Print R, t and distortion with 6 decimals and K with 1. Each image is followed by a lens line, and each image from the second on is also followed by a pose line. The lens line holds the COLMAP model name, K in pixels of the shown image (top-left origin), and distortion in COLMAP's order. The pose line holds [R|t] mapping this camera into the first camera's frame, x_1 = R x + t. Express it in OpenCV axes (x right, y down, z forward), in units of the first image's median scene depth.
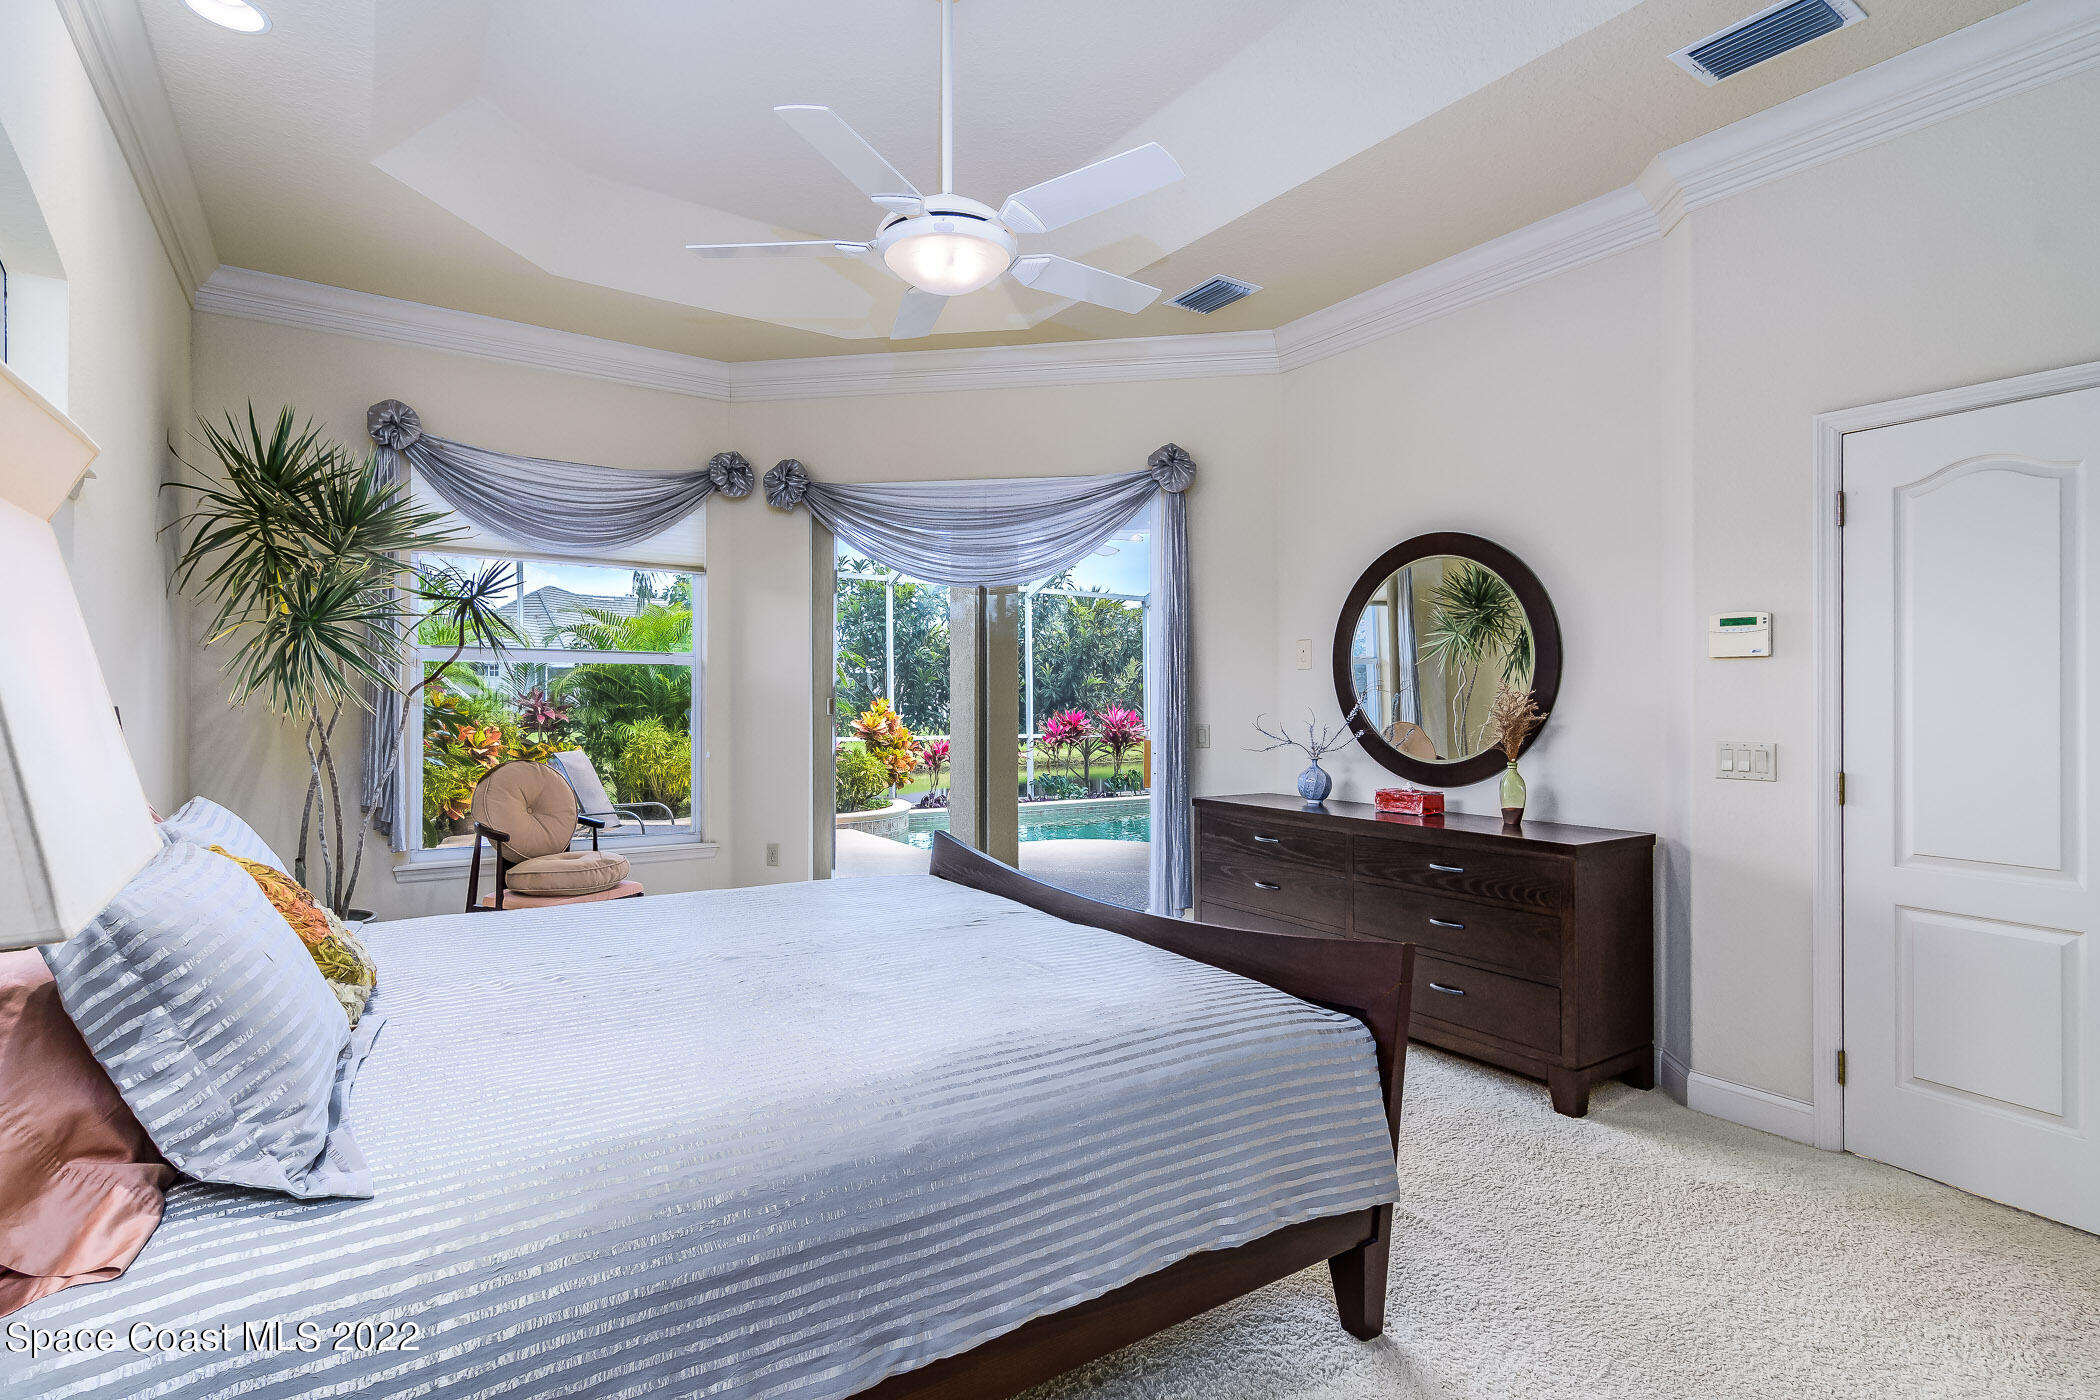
lens RADIAL K [[1009.8, 0, 1046.1], [0, 1009.8, 697.7], [0, 0, 1]] dist [0.001960, 0.002598]
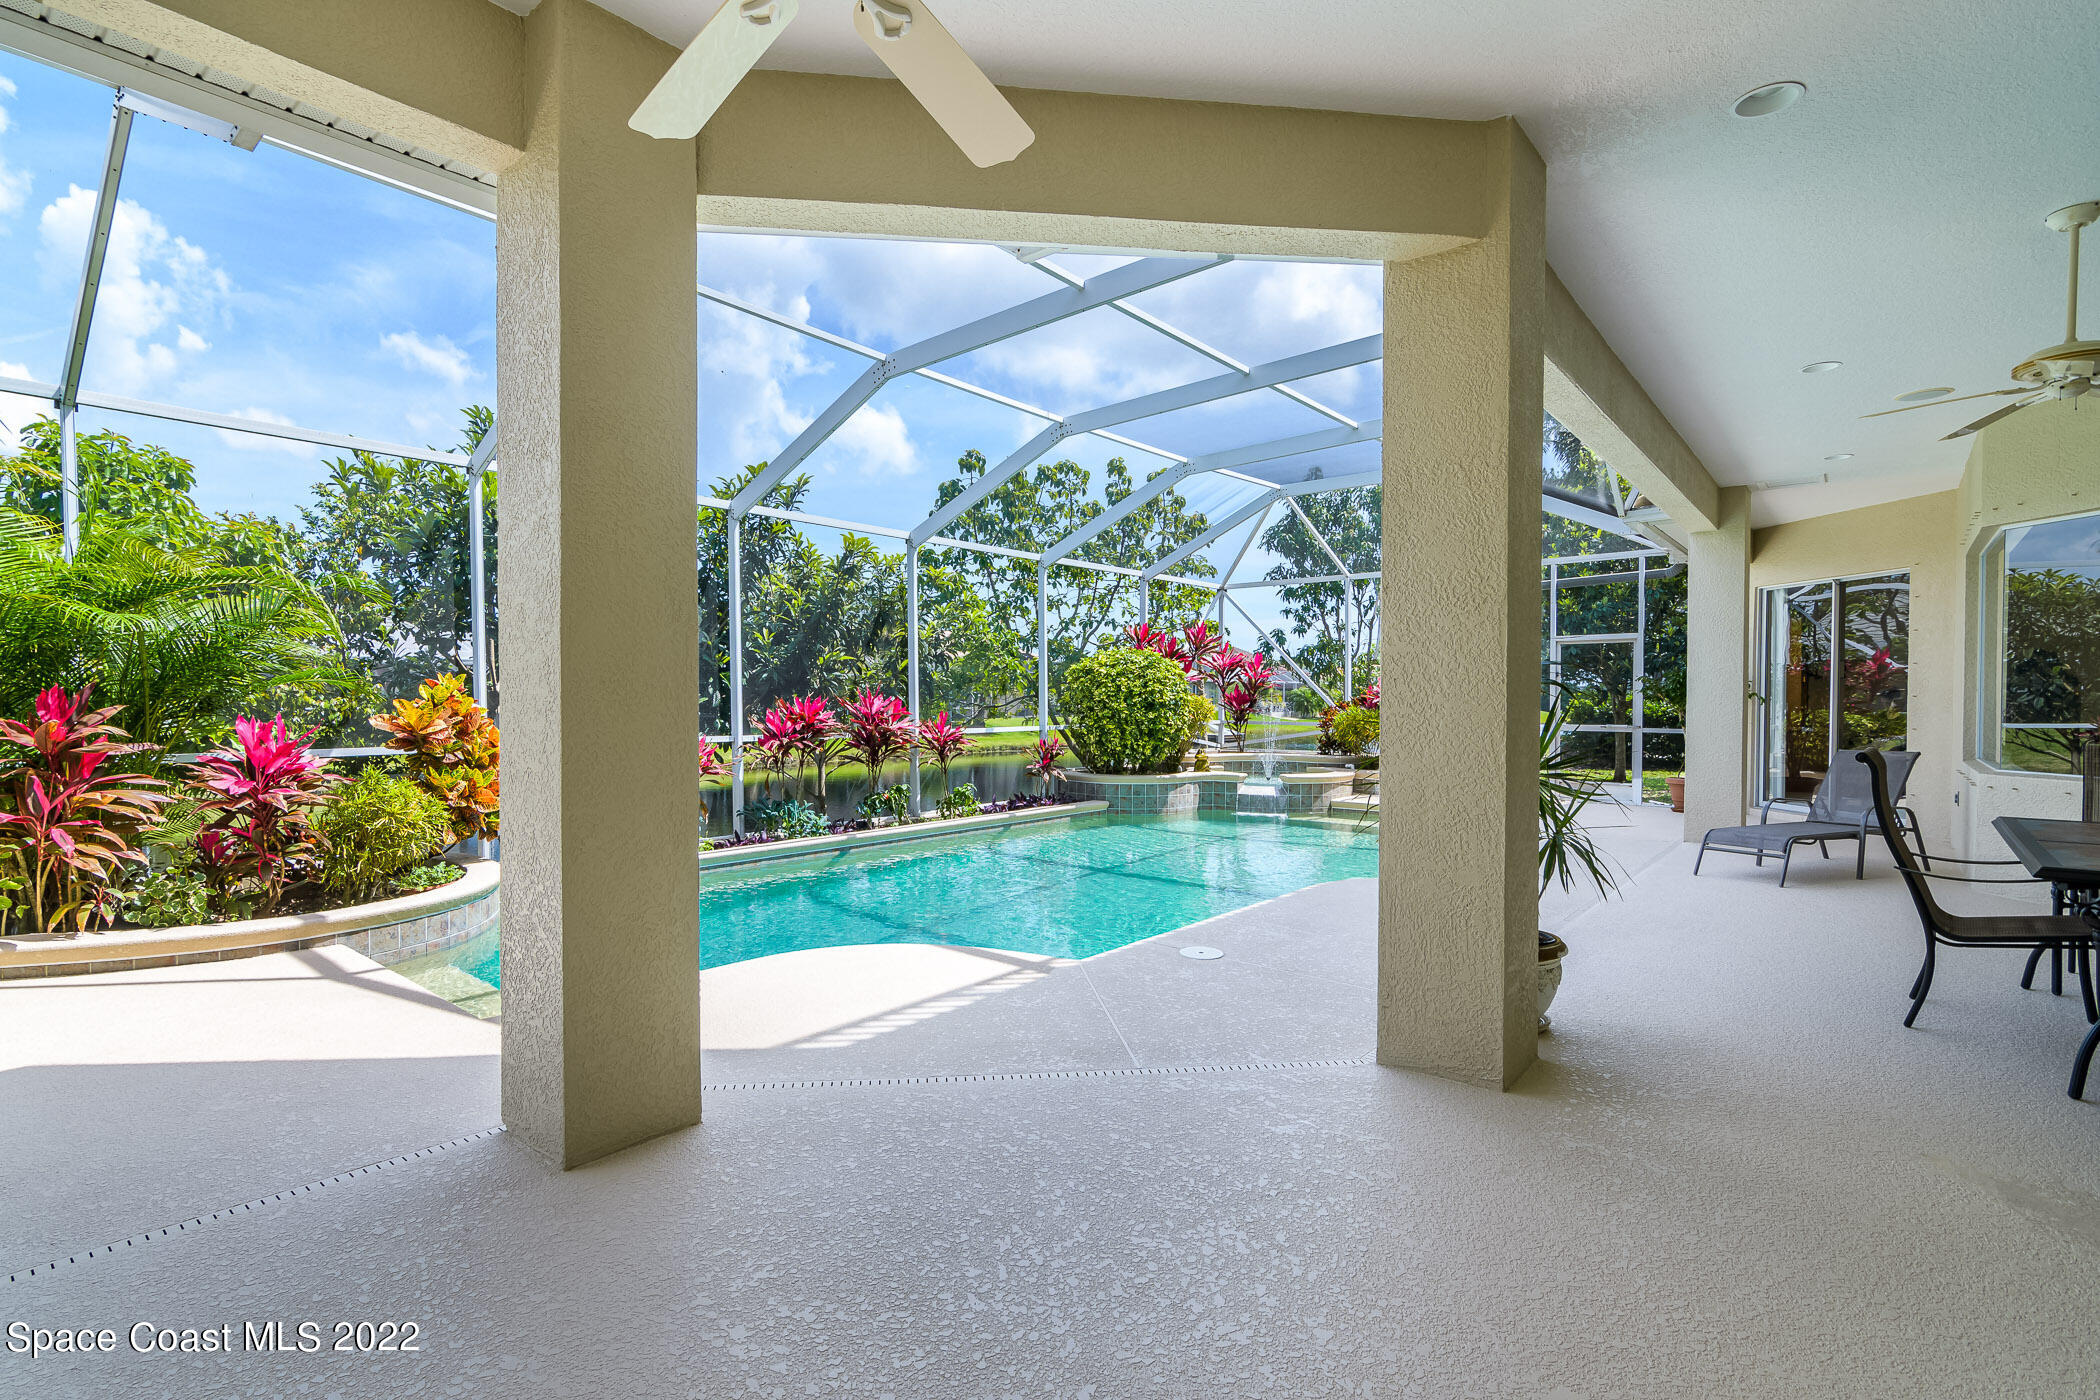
lens RADIAL K [[1009.8, 0, 1042.9], [0, 1009.8, 695.8], [0, 0, 1]] dist [0.001960, 0.002598]
pose [[0.962605, -0.007175, 0.270813, -0.002650], [0.006685, 0.999974, 0.002732, 0.010138], [-0.270825, -0.000819, 0.962628, 0.325589]]
